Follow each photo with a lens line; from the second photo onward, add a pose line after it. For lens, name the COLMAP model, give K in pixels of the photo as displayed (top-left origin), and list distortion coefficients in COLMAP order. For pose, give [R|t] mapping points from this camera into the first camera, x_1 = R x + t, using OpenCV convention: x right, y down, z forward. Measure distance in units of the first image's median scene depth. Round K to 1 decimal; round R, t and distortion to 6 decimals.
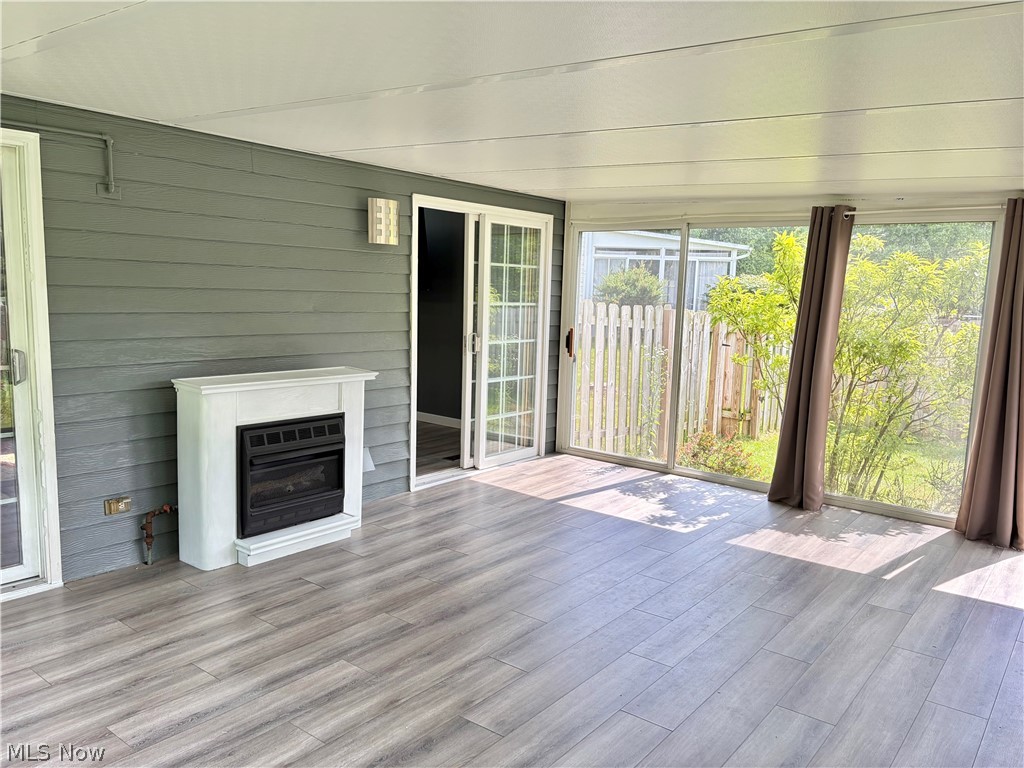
lens RADIAL K [[781.1, 0, 516.9], [0, 781.1, 385.1], [0, 0, 1]] dist [0.062506, -0.060857]
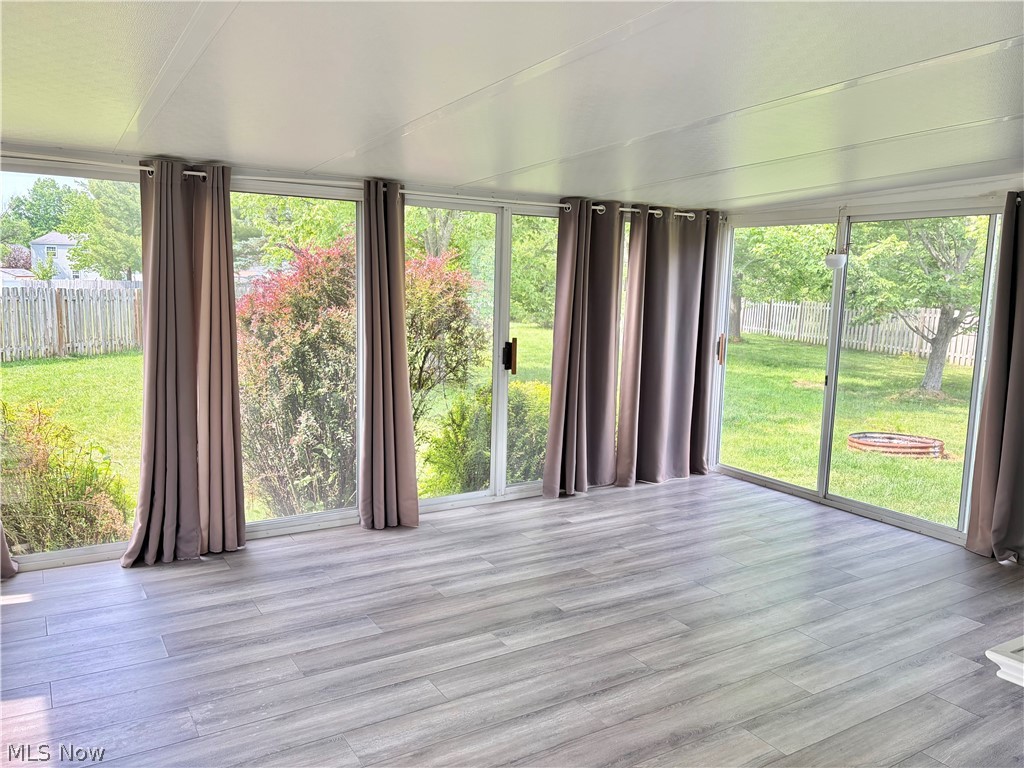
lens RADIAL K [[781.1, 0, 508.1], [0, 781.1, 383.7], [0, 0, 1]] dist [0.062506, -0.060857]
pose [[-0.935057, -0.105327, 0.338490, -0.104416], [-0.013487, 0.964720, 0.262932, -0.163961], [-0.354242, 0.241291, -0.903489, 1.227816]]
